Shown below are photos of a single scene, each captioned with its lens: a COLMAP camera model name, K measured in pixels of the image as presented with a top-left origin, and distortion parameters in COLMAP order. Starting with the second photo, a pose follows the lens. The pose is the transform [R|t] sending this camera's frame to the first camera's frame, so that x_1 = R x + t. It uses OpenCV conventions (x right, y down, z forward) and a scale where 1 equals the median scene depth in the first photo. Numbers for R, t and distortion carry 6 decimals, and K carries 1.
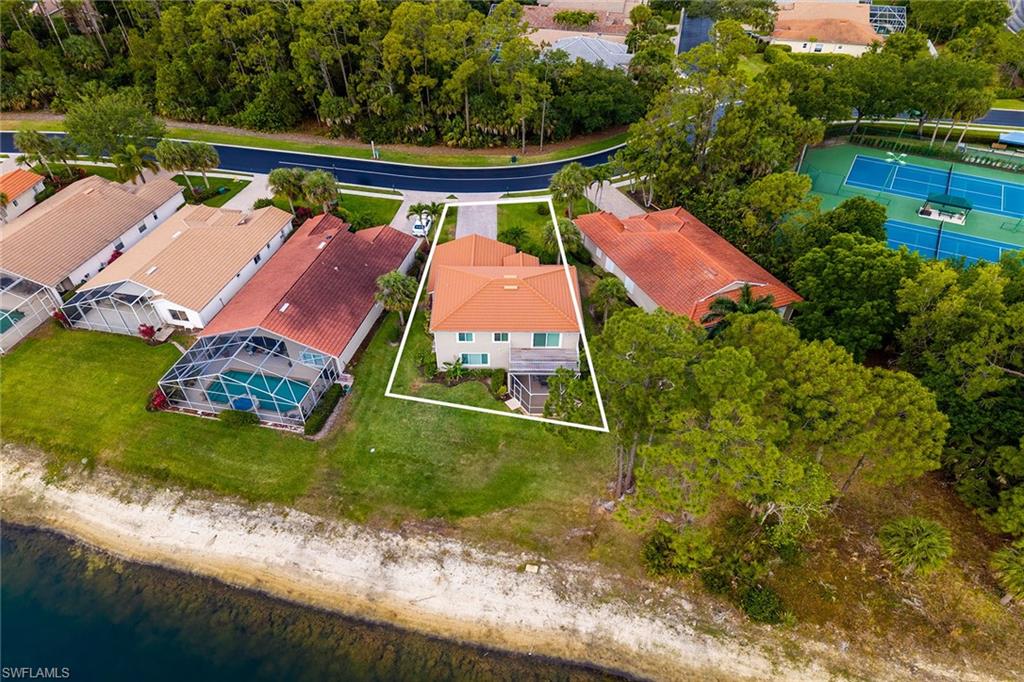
lens RADIAL K [[629.8, 0, 511.8], [0, 629.8, 367.1], [0, 0, 1]] dist [0.055681, -0.036972]
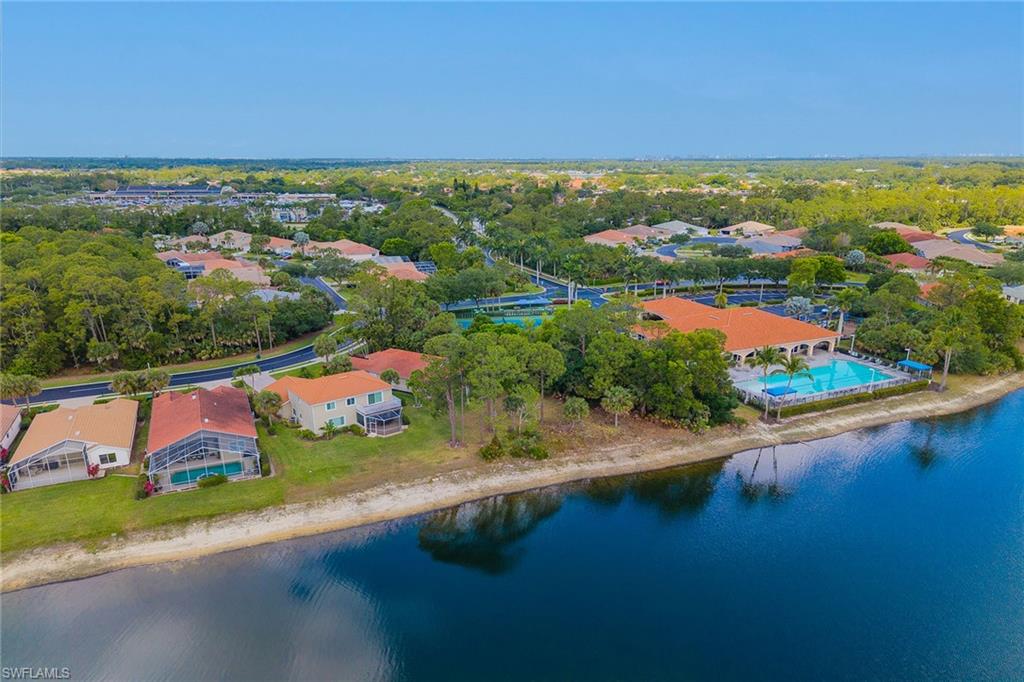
lens RADIAL K [[661.1, 0, 512.3], [0, 661.1, 310.7], [0, 0, 1]] dist [0.068423, -0.045764]
pose [[0.775289, -0.150472, 0.613421, -0.683383], [0.432374, 0.834406, -0.341789, 0.504657], [-0.460412, 0.530212, 0.711966, -0.548175]]
